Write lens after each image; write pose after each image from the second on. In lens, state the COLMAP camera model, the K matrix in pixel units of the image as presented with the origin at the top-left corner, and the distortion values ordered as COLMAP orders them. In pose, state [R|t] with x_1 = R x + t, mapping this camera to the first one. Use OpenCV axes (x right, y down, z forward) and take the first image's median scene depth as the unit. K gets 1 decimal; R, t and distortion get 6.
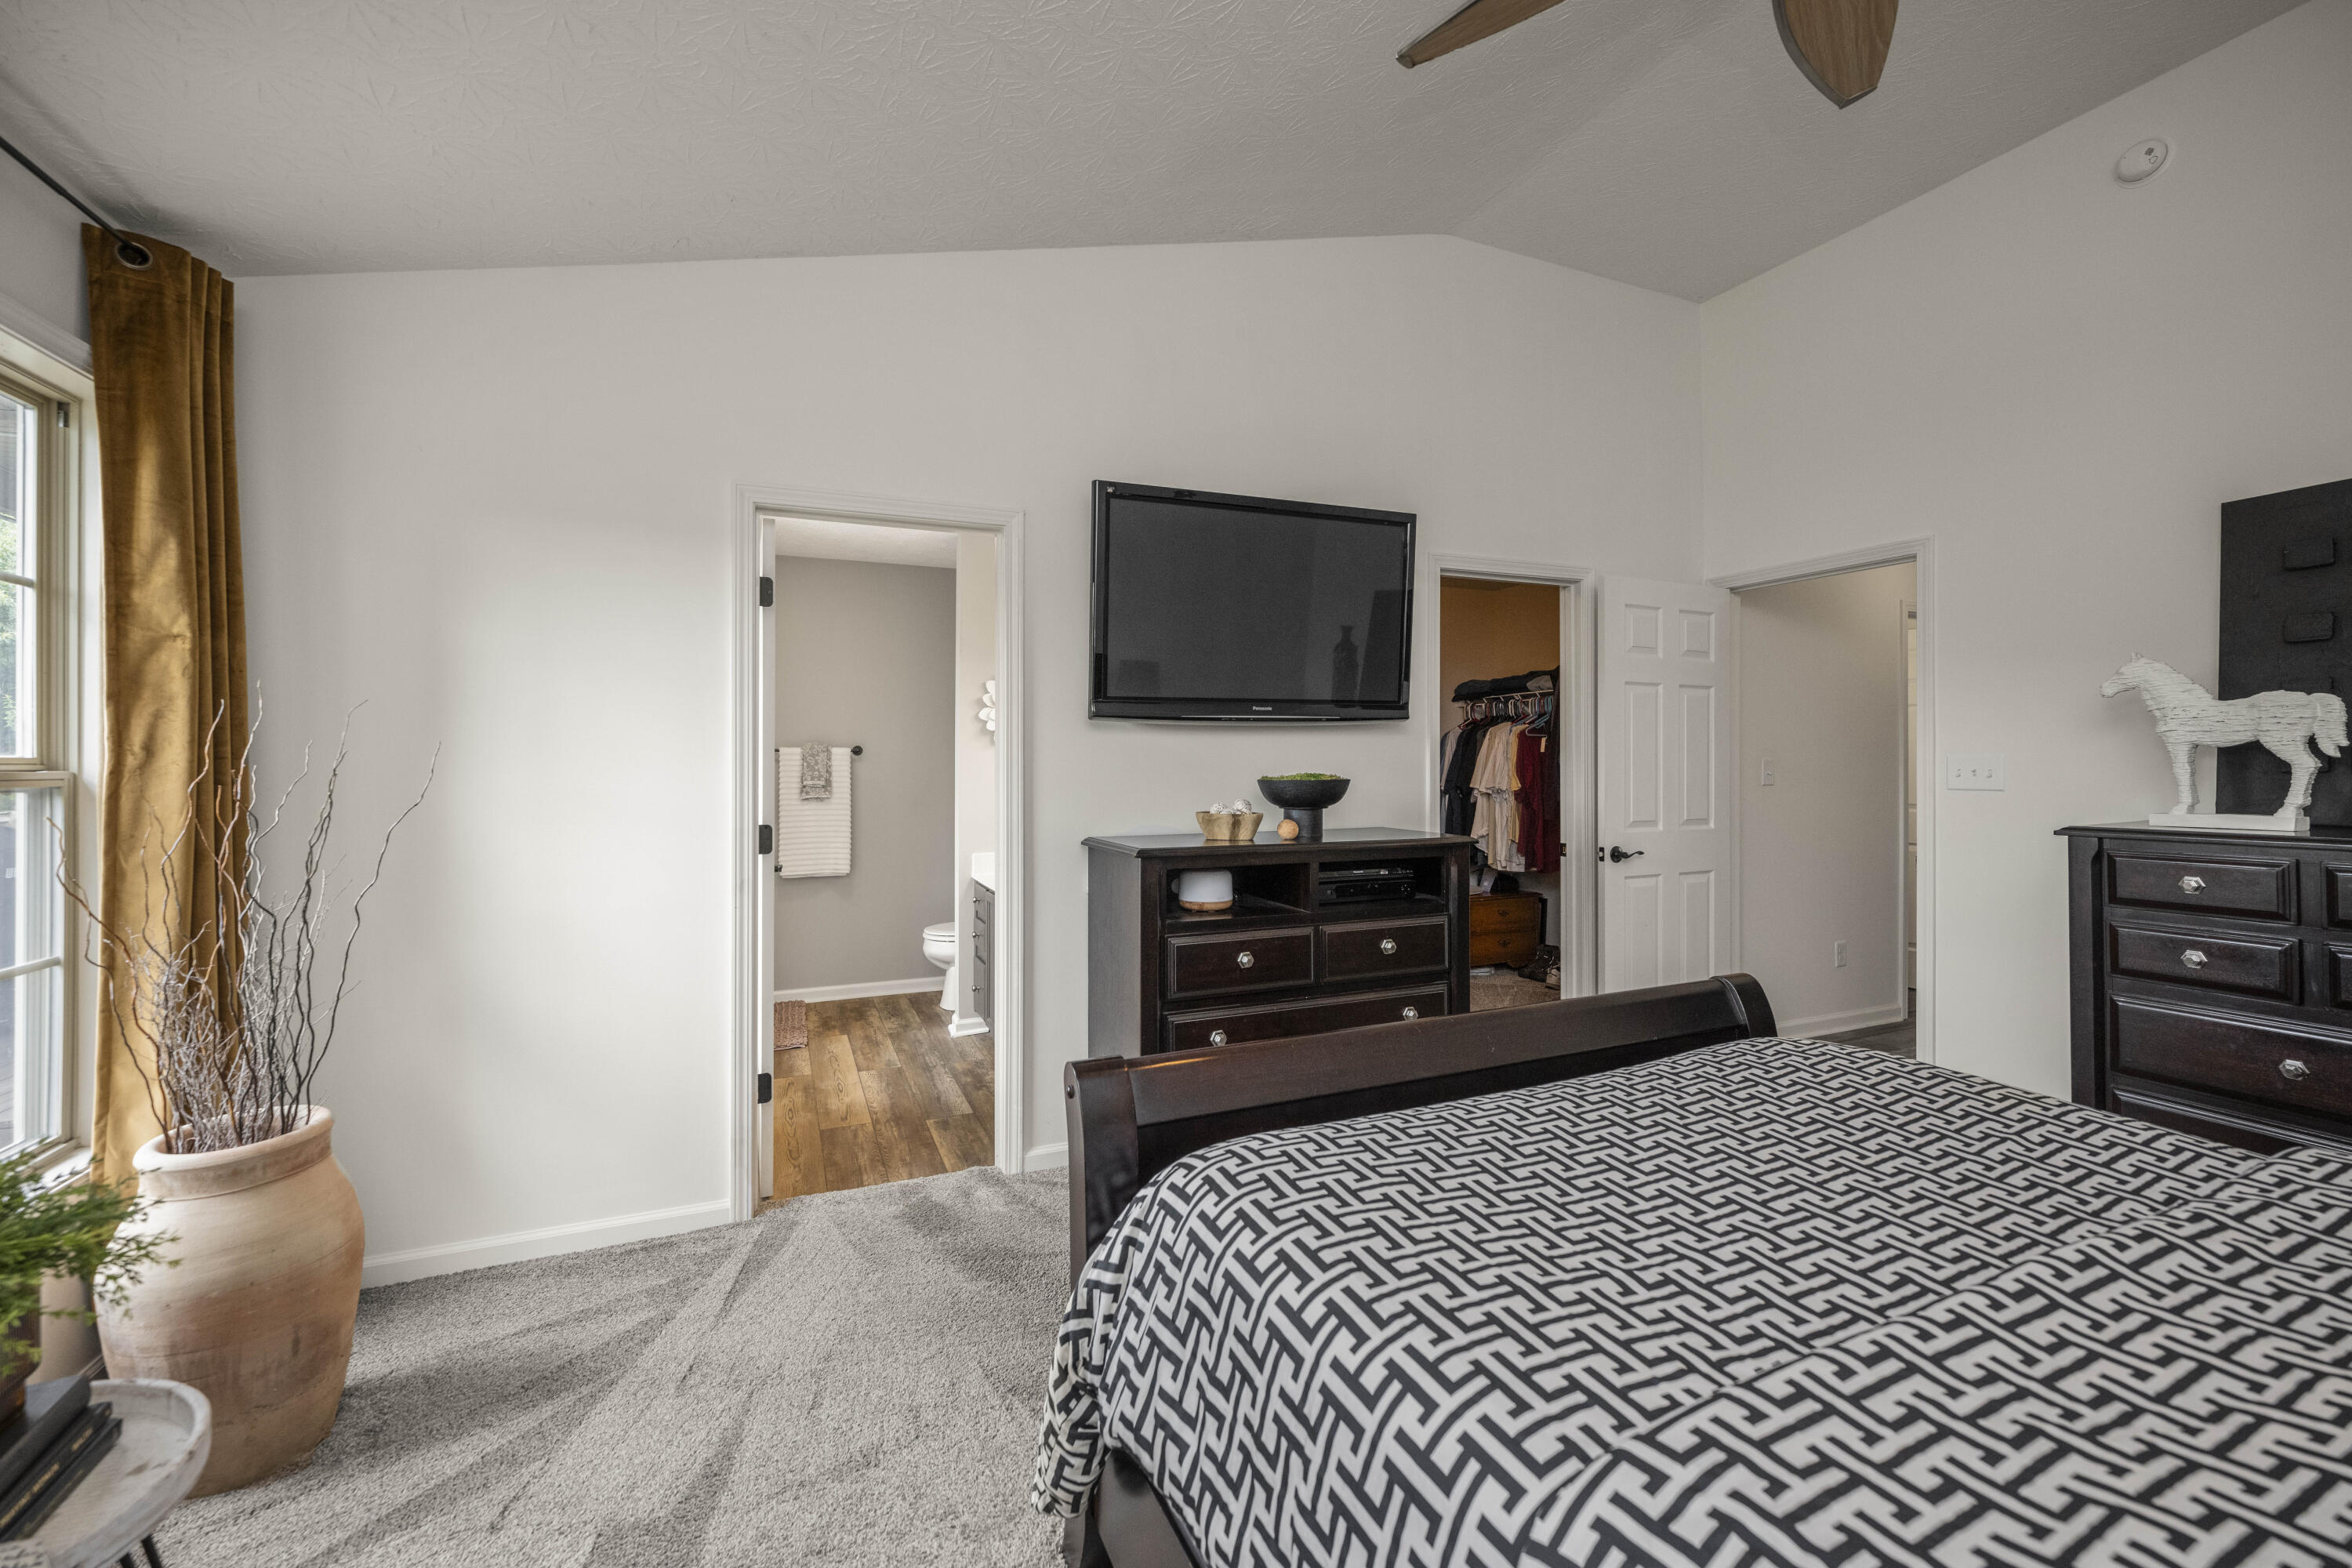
lens RADIAL K [[939.7, 0, 1187.8], [0, 939.7, 798.5], [0, 0, 1]] dist [-0.000122, 0.000163]
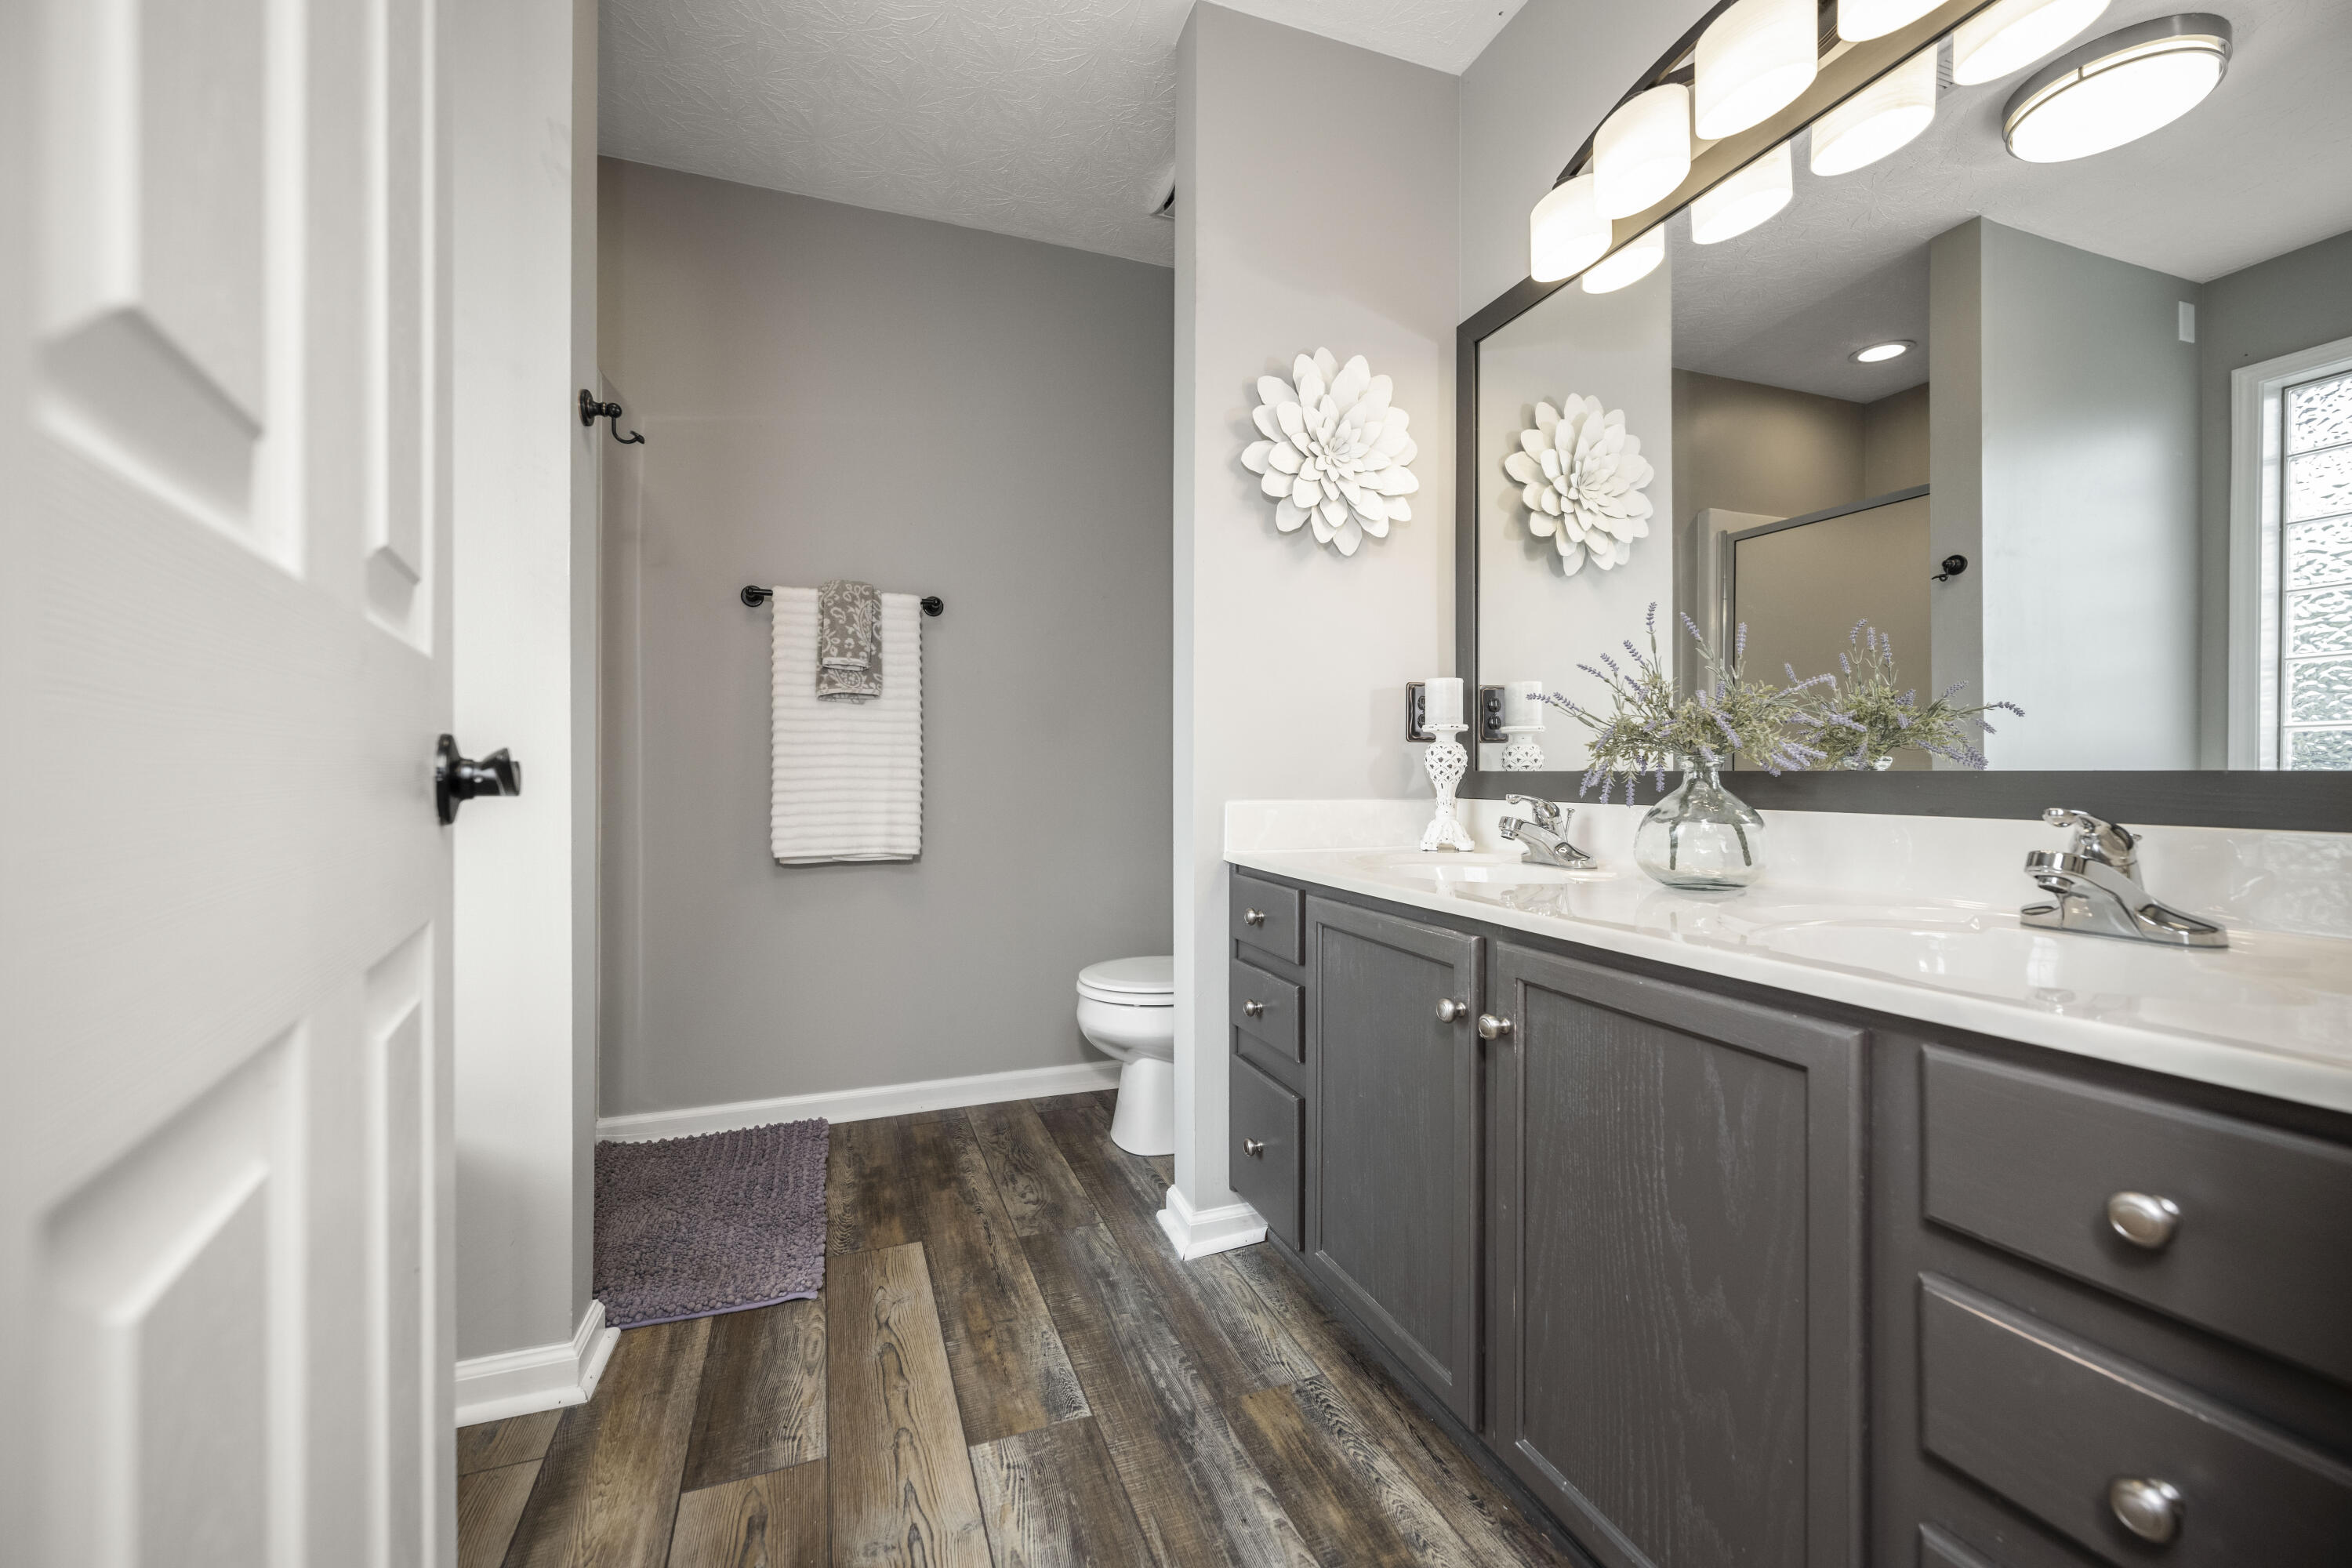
lens RADIAL K [[939.7, 0, 1187.8], [0, 939.7, 798.5], [0, 0, 1]] dist [-0.000122, 0.000163]
pose [[0.999141, 0.000592, -0.041424, -0.209923], [-0.000357, 0.999984, 0.005681, 0.050632], [0.041427, -0.005661, 0.999125, 0.544724]]
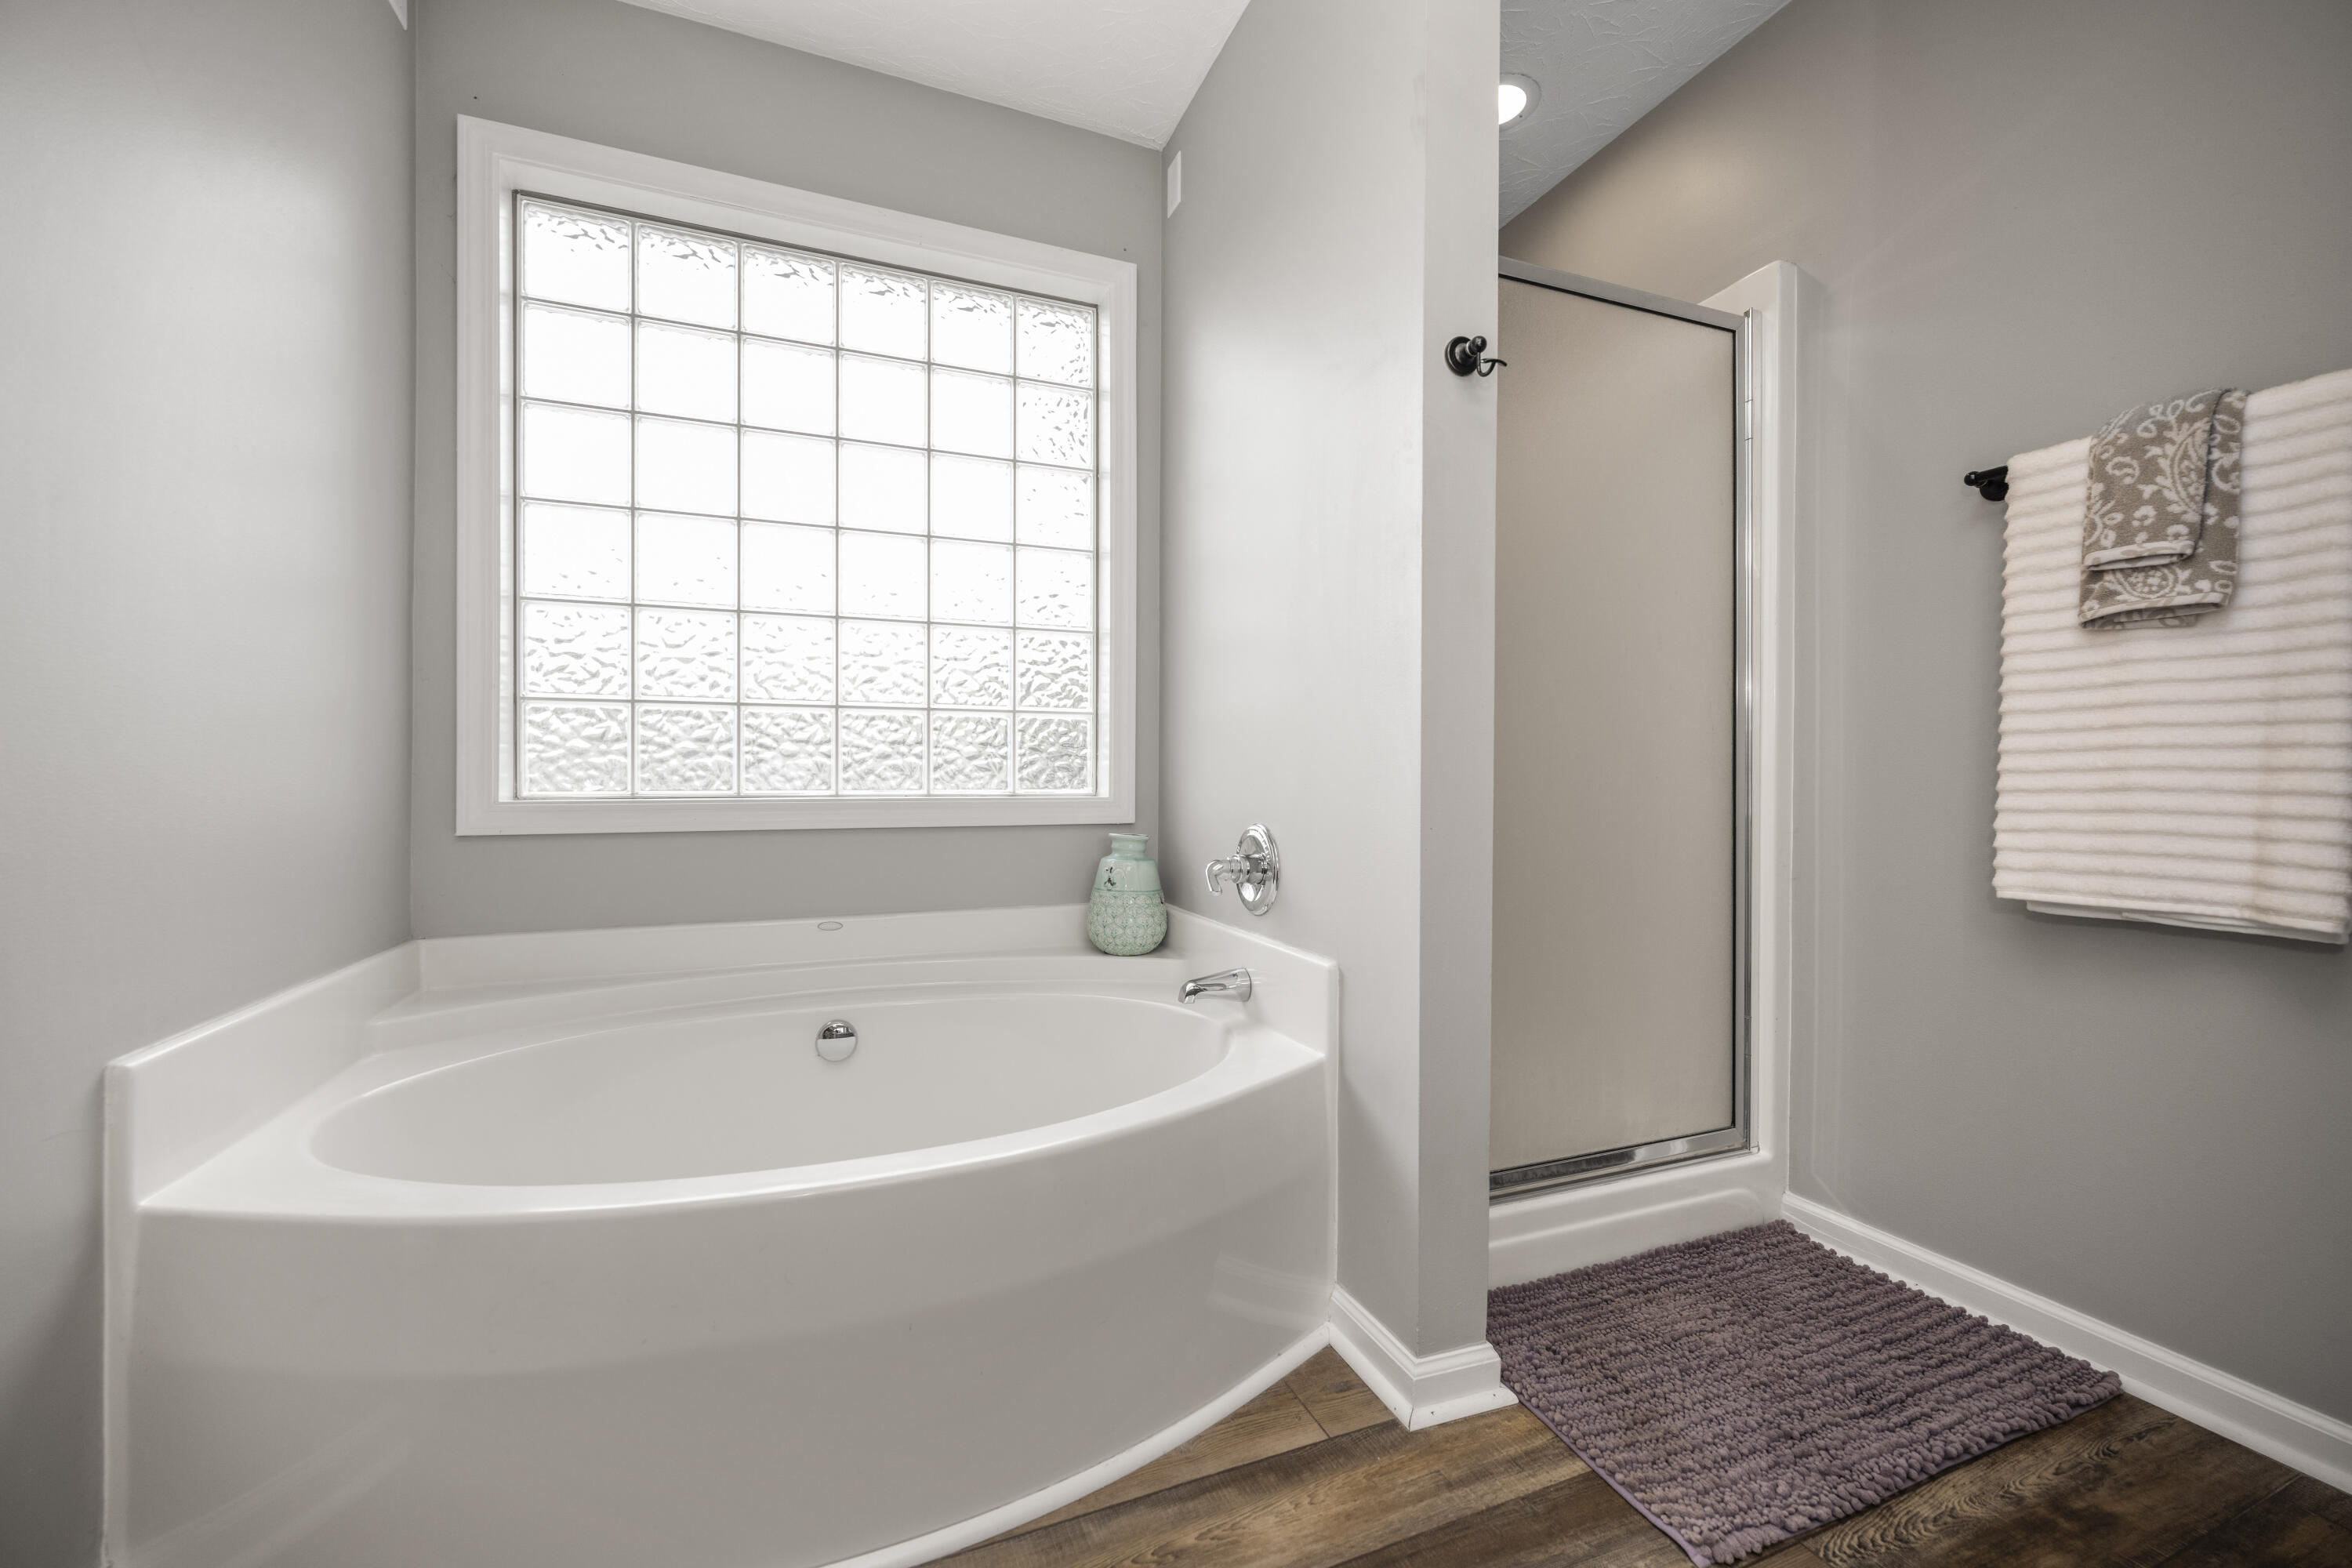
lens RADIAL K [[929.9, 0, 1174.7], [0, 929.9, 793.7], [0, 0, 1]] dist [-0.011857, 0.000129]
pose [[-0.029949, 0.014273, -0.999450, -0.142609], [-0.036447, 0.999217, 0.015362, 0.055858], [0.998887, 0.036887, -0.029406, 0.764906]]
